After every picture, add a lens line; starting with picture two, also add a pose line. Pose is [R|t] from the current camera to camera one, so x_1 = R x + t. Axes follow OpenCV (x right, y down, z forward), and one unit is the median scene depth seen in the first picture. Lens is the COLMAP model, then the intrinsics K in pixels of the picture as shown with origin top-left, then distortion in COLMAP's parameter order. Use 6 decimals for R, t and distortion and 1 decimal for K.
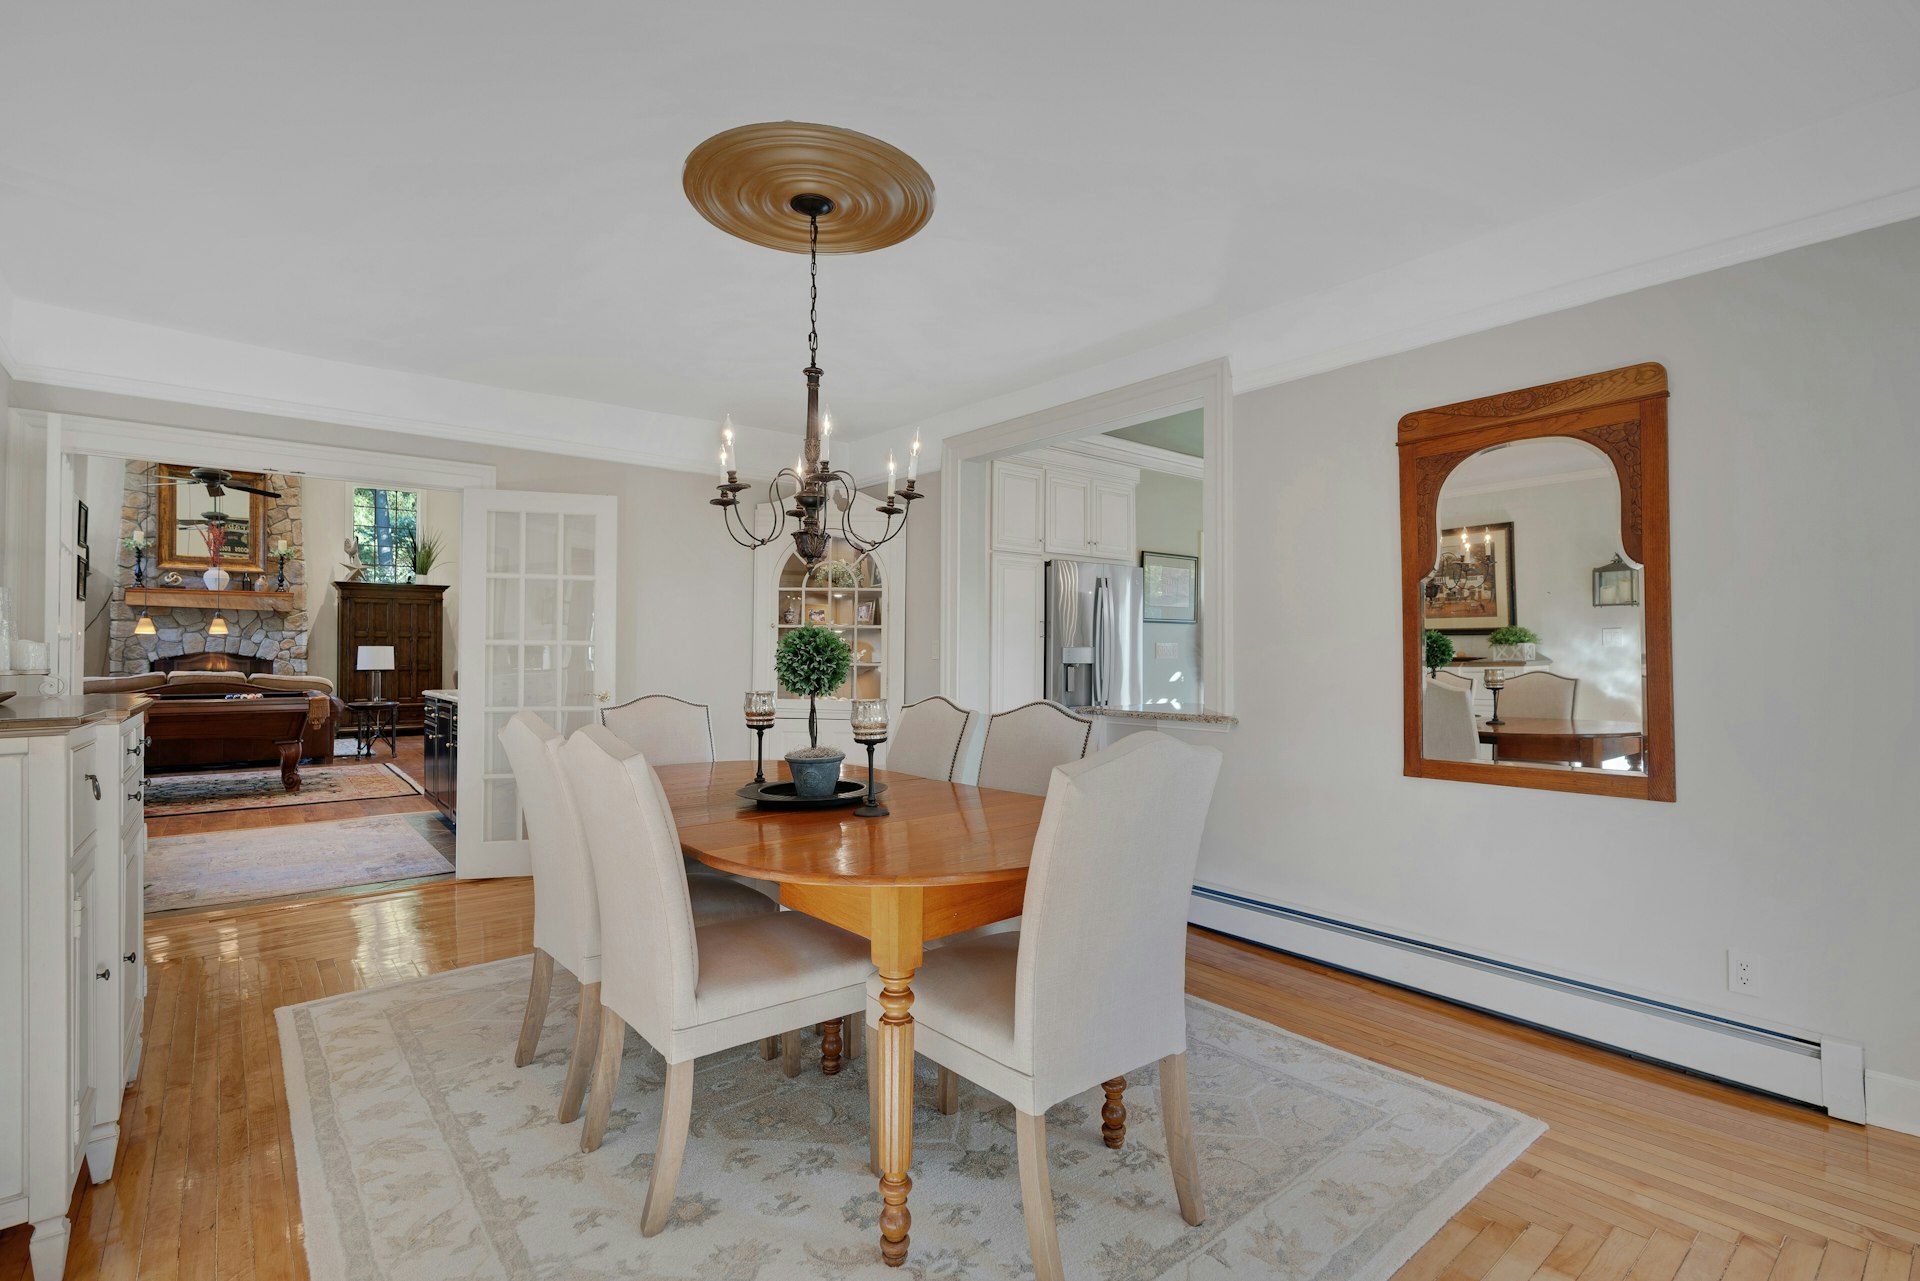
lens RADIAL K [[889.5, 0, 966.9], [0, 889.5, 646.7], [0, 0, 1]] dist [-0.009793, -0.000705]
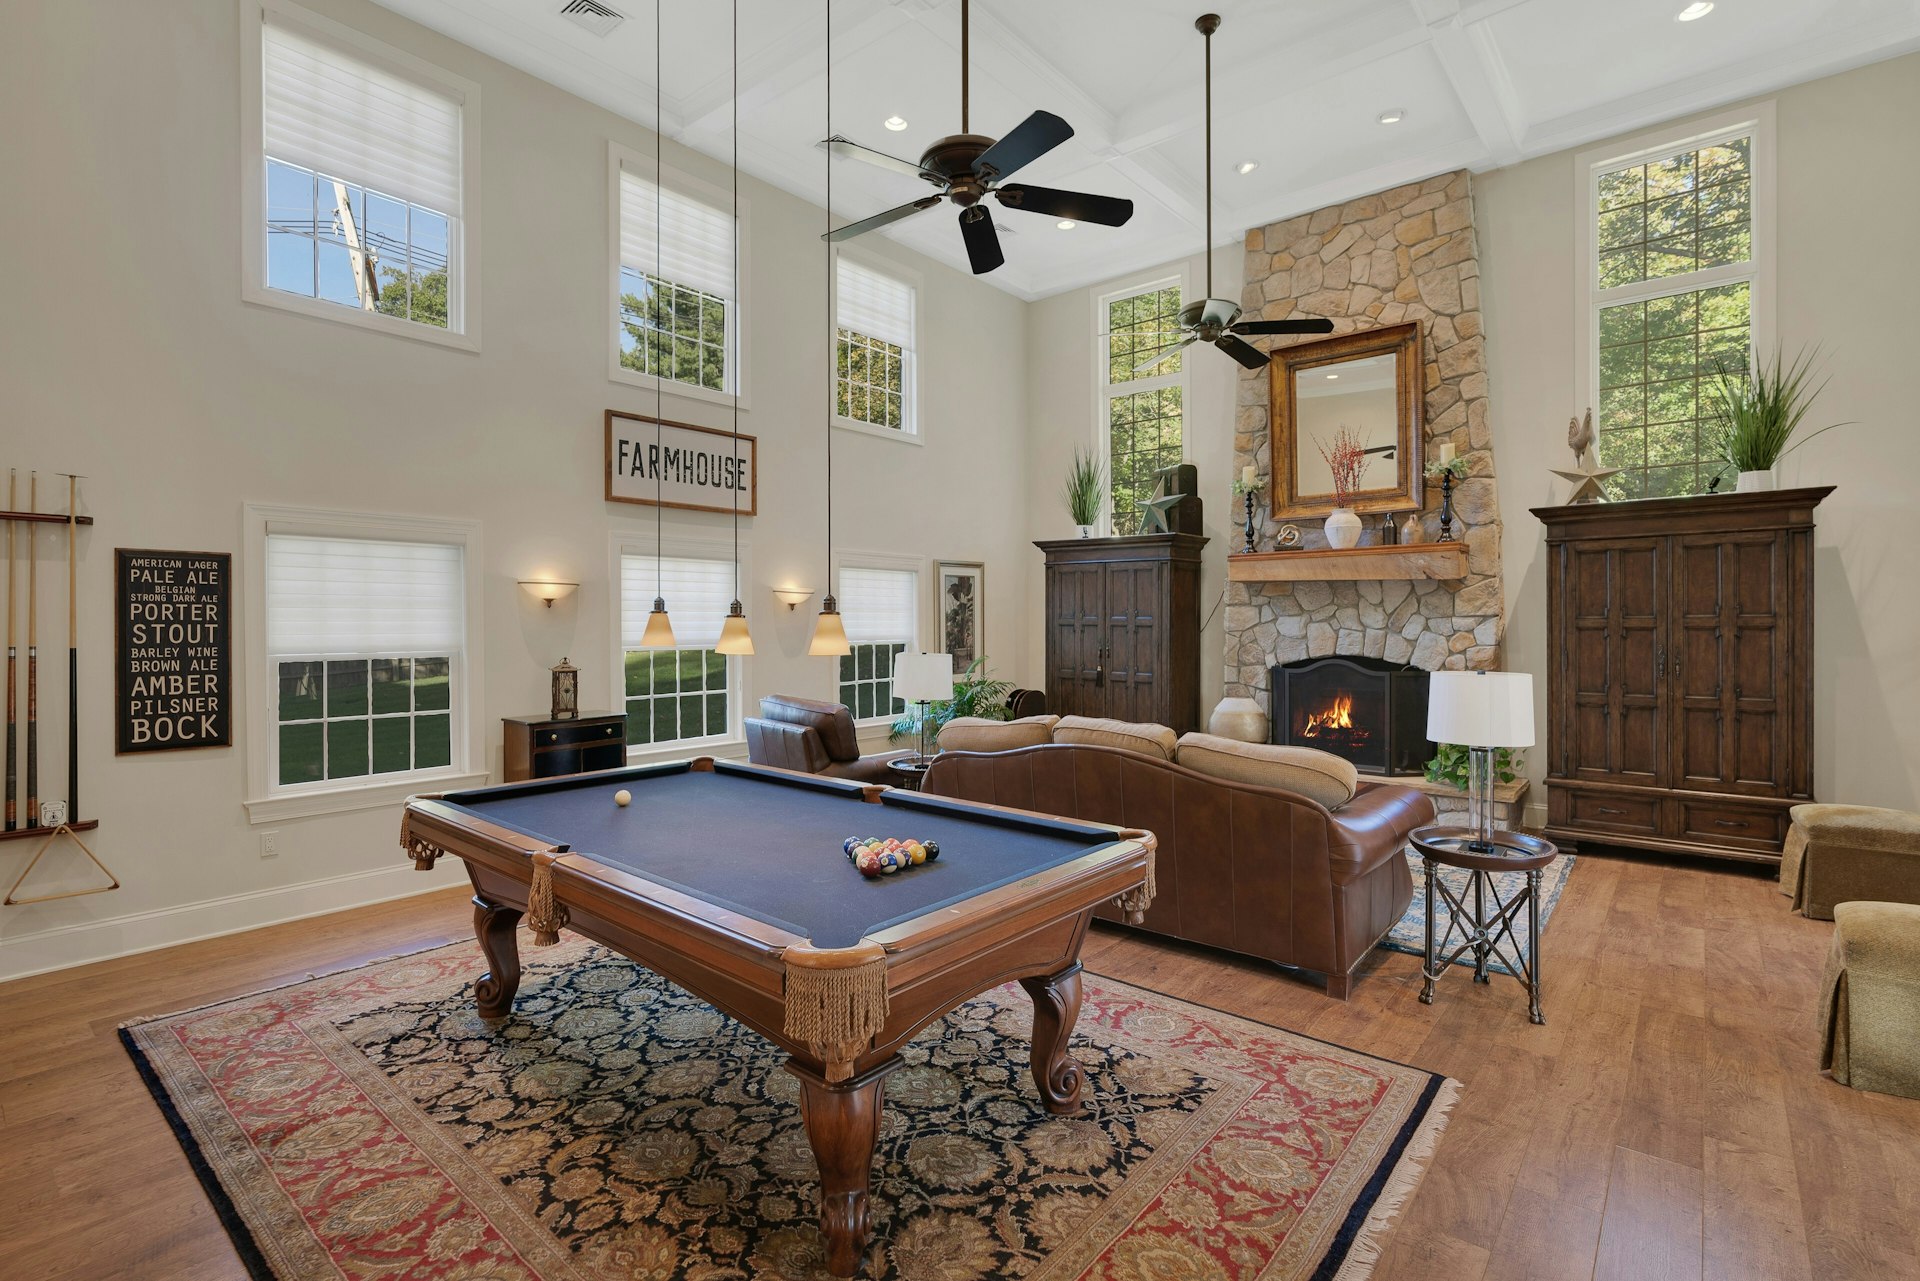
lens RADIAL K [[889.5, 0, 959.0], [0, 889.5, 626.4], [0, 0, 1]] dist [-0.009793, -0.000705]
pose [[0.183540, 0.007641, -0.982983, -0.313663], [0.018429, 0.999767, 0.011212, -0.023587], [0.982839, -0.020173, 0.183356, 0.620460]]
